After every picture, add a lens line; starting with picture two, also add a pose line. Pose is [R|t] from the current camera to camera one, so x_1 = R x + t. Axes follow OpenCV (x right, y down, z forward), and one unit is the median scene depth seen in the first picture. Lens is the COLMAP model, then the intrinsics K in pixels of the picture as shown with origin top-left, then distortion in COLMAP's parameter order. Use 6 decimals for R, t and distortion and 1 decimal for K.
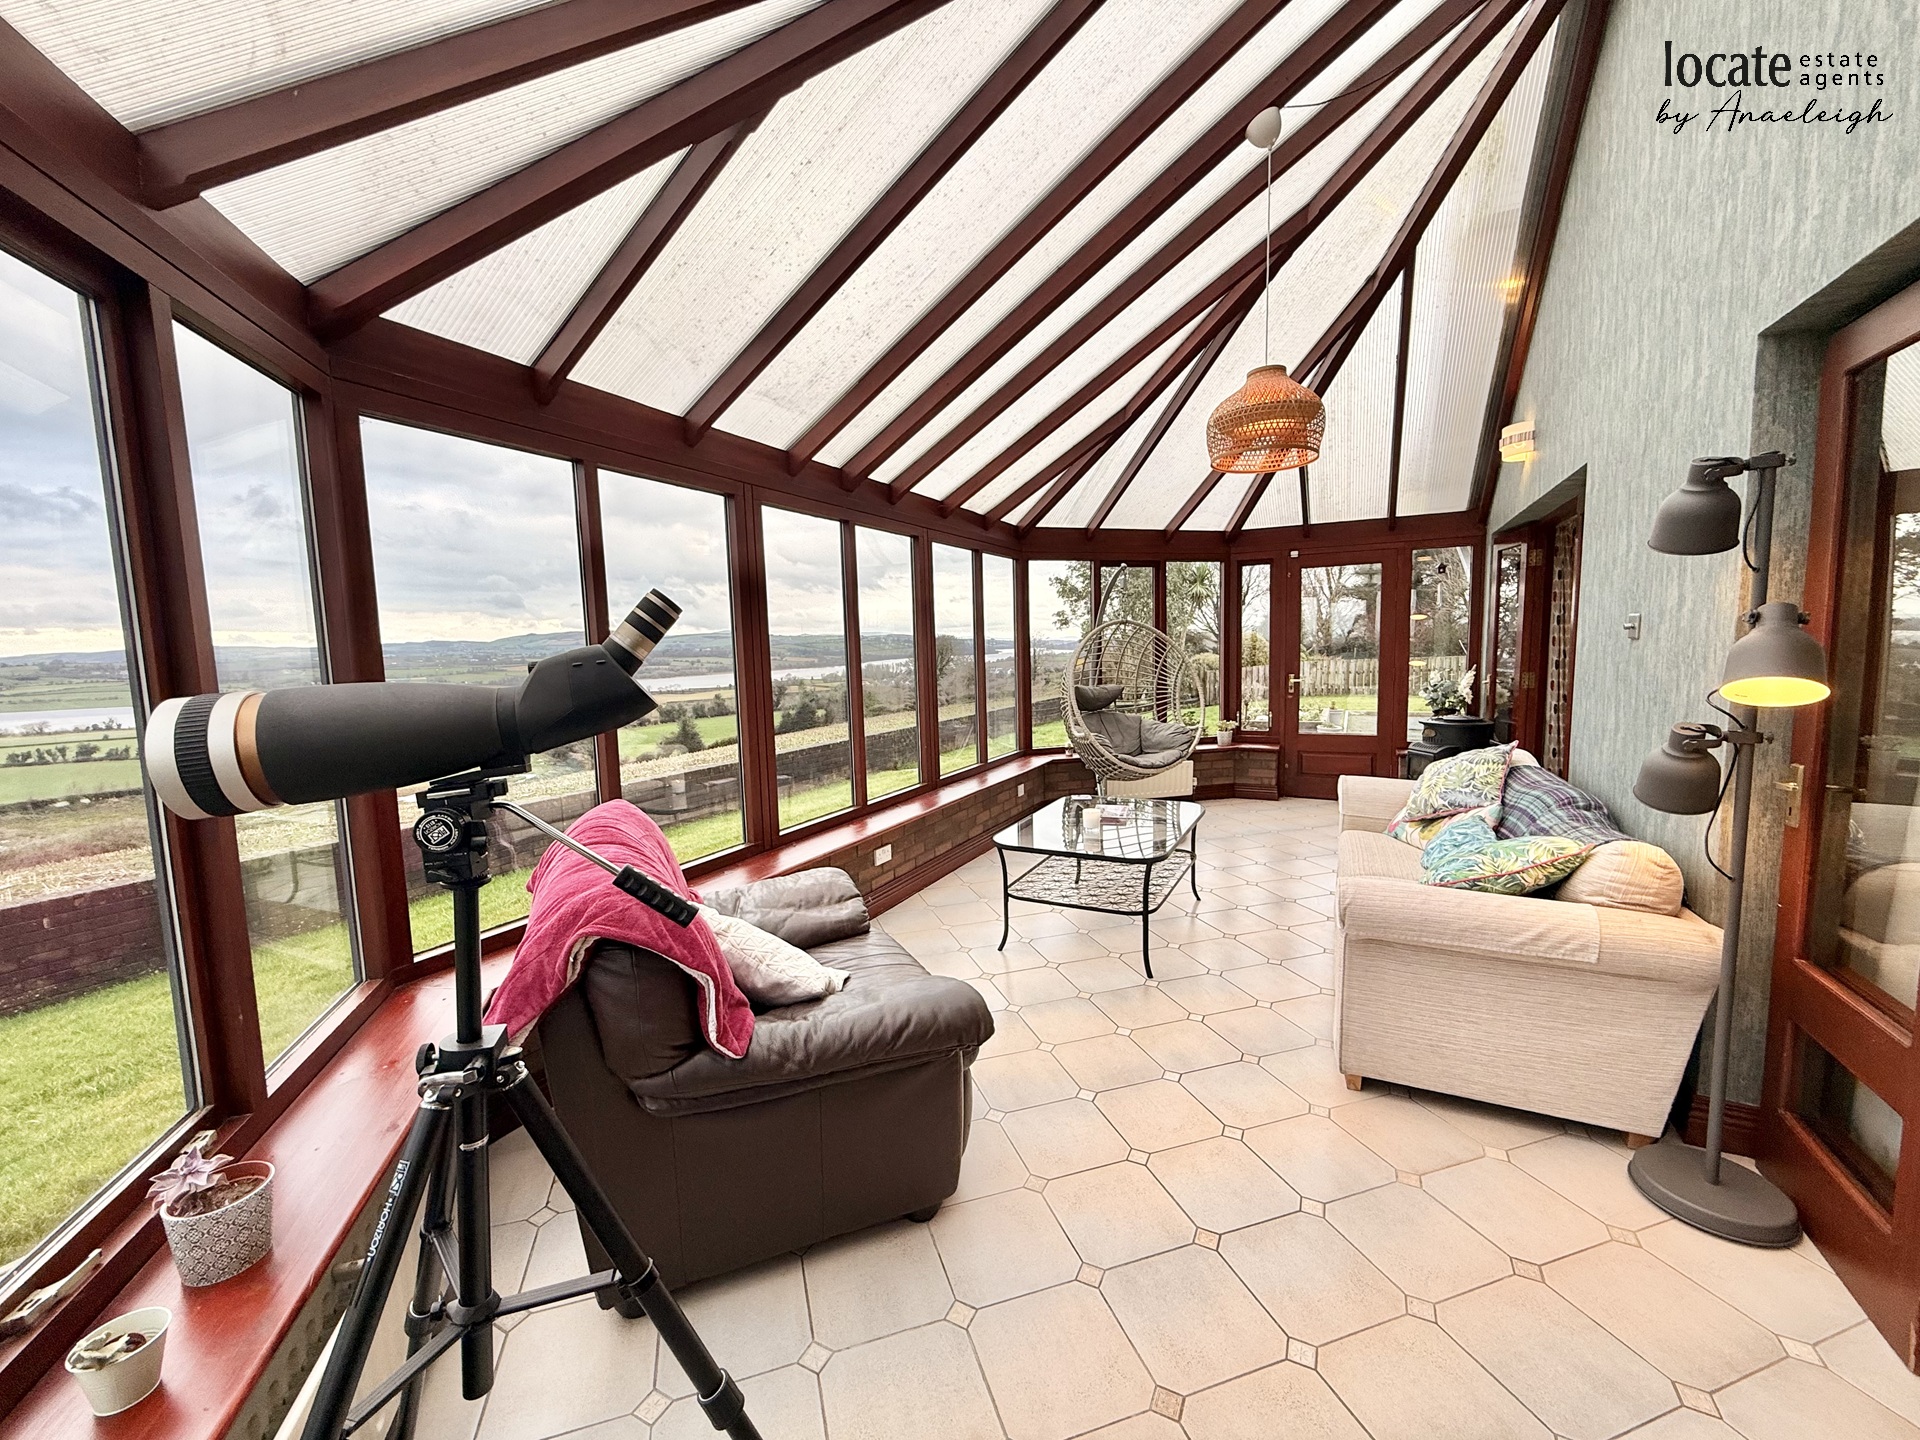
lens RADIAL K [[756.5, 0, 966.6], [0, 756.5, 720.3], [0, 0, 1]] dist [-0.000596, -0.000214]
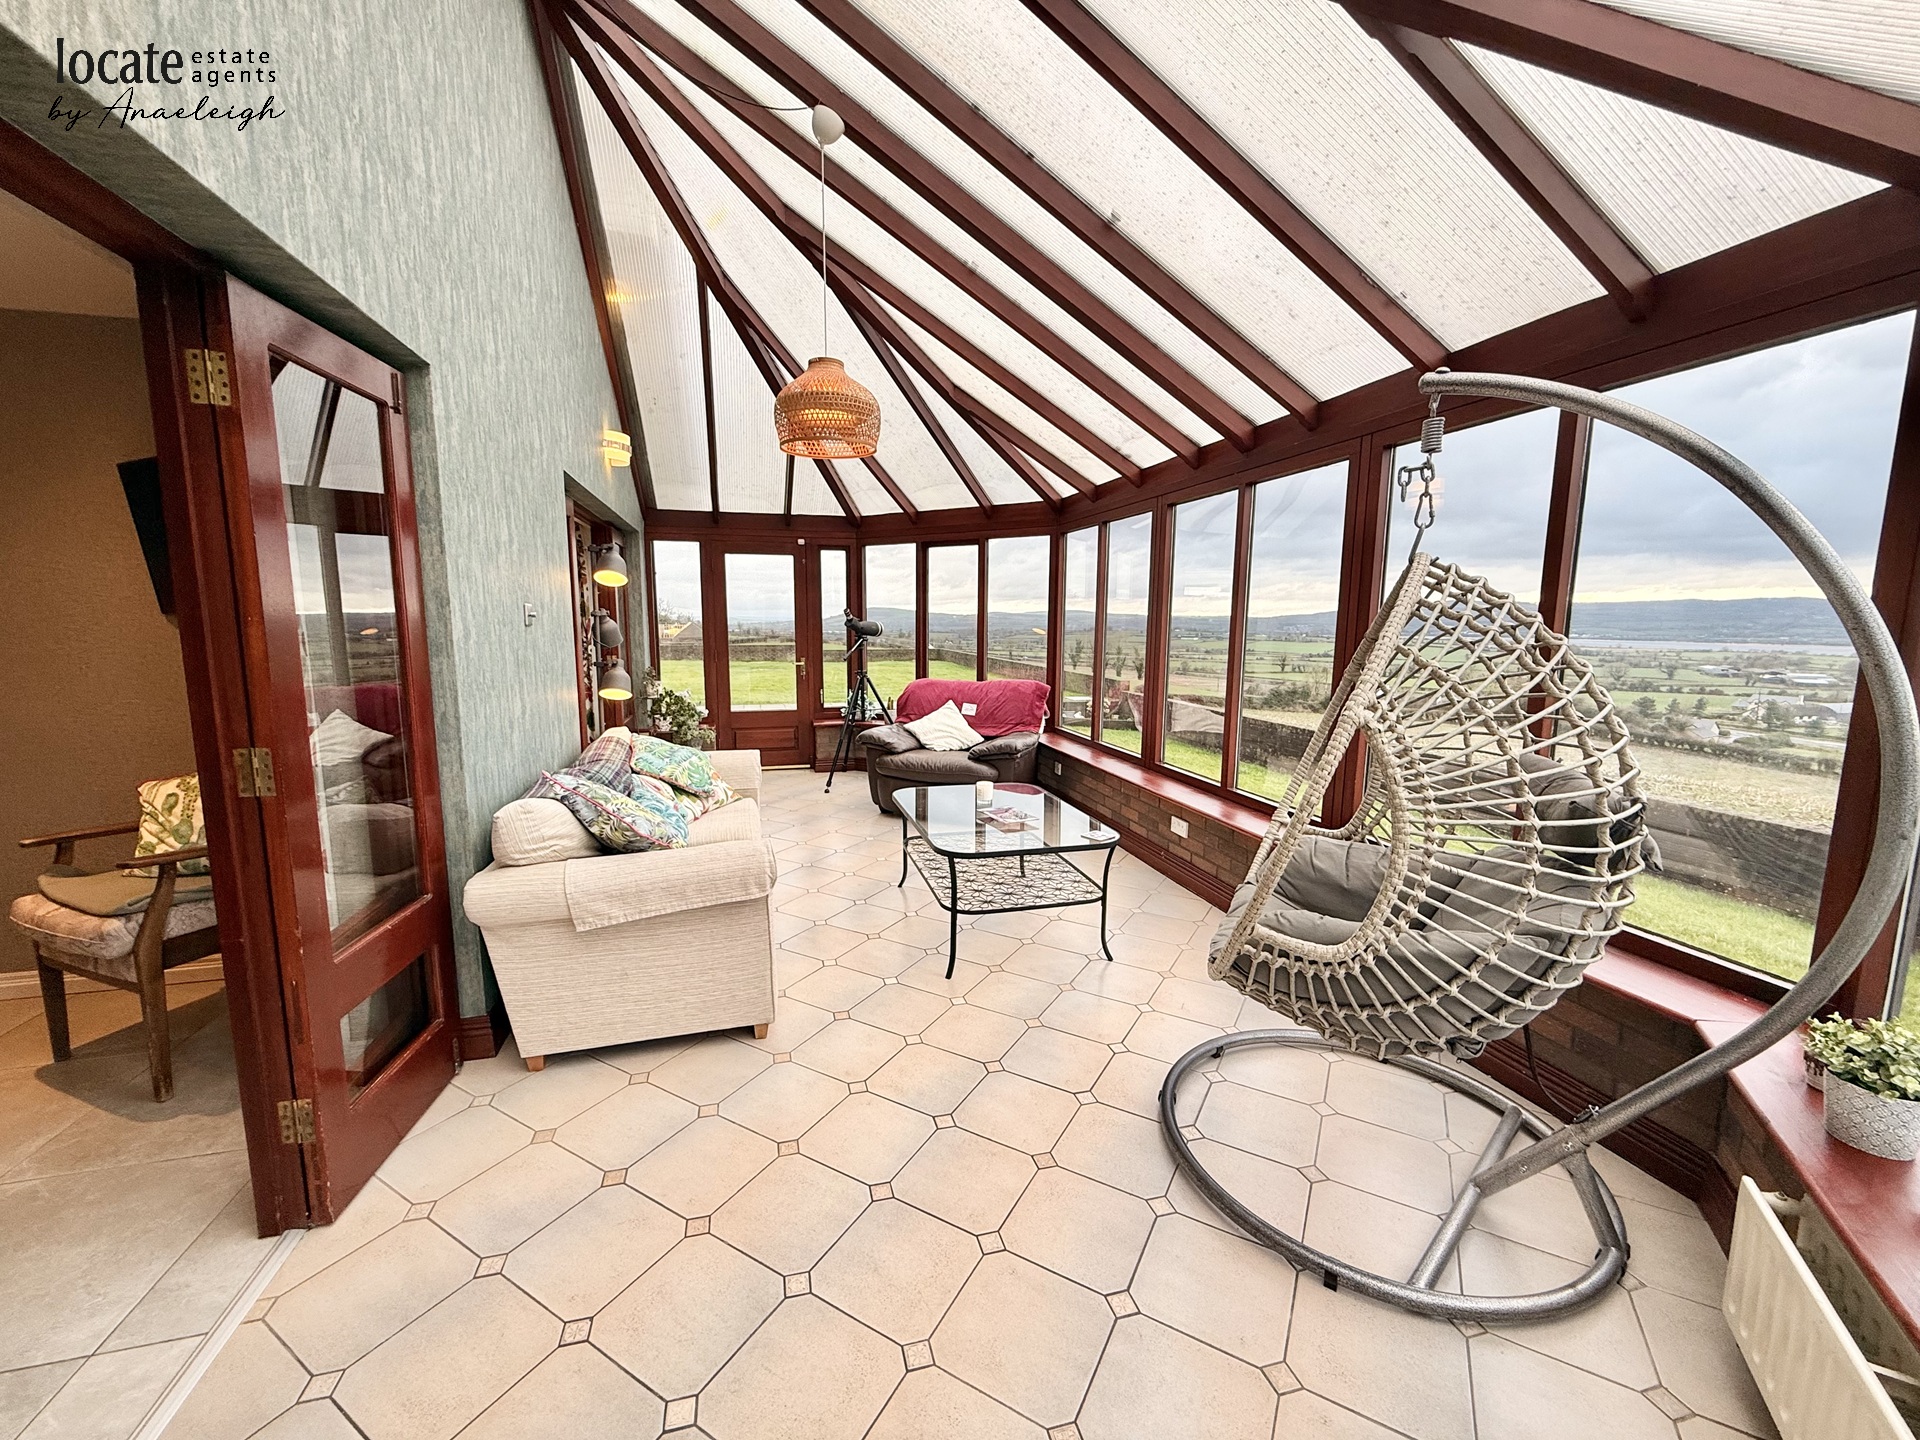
lens RADIAL K [[756.5, 0, 966.6], [0, 756.5, 720.3], [0, 0, 1]] dist [-0.000596, -0.000214]
pose [[0.732976, -0.061966, 0.677426, -0.184723], [0.045935, 0.998078, 0.041596, -0.010589], [-0.678702, 0.000629, 0.734414, 0.121485]]
